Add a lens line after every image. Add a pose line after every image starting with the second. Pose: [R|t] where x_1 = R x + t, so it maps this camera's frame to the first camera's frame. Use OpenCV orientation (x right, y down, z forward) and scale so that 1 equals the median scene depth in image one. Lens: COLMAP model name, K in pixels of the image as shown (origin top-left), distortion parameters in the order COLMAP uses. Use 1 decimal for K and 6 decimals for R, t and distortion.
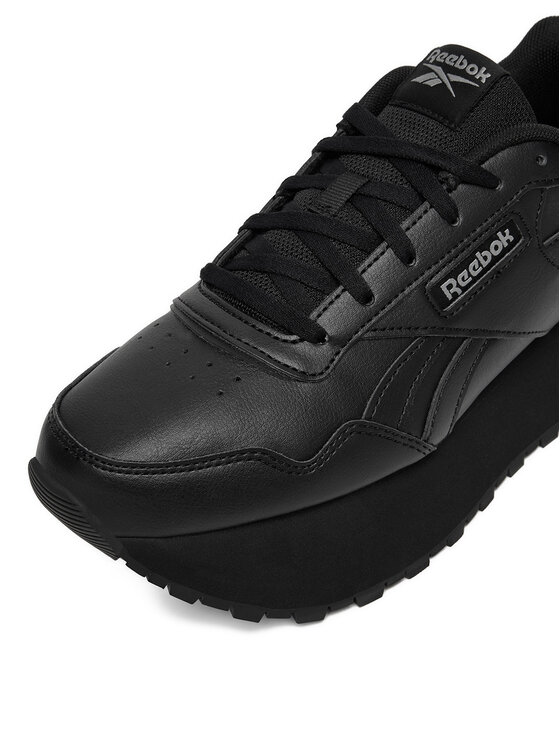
lens RADIAL K [[904.1, 0, 280.0], [0, 904.1, 373.0], [0, 0, 1]] dist [-0.013996, -0.006512]
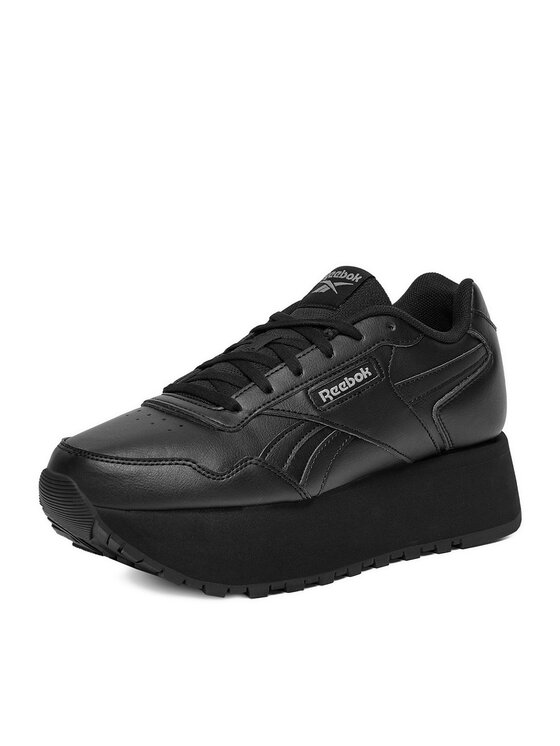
lens RADIAL K [[2195.8, 0, 280.0], [0, 2195.8, 373.0], [0, 0, 1]] dist [0.046438, -0.023489]
pose [[0.996391, 0.064657, -0.054989, 0.314049], [-0.083035, 0.876807, -0.473618, 1.649290], [0.017592, 0.476475, 0.879012, -2.307161]]
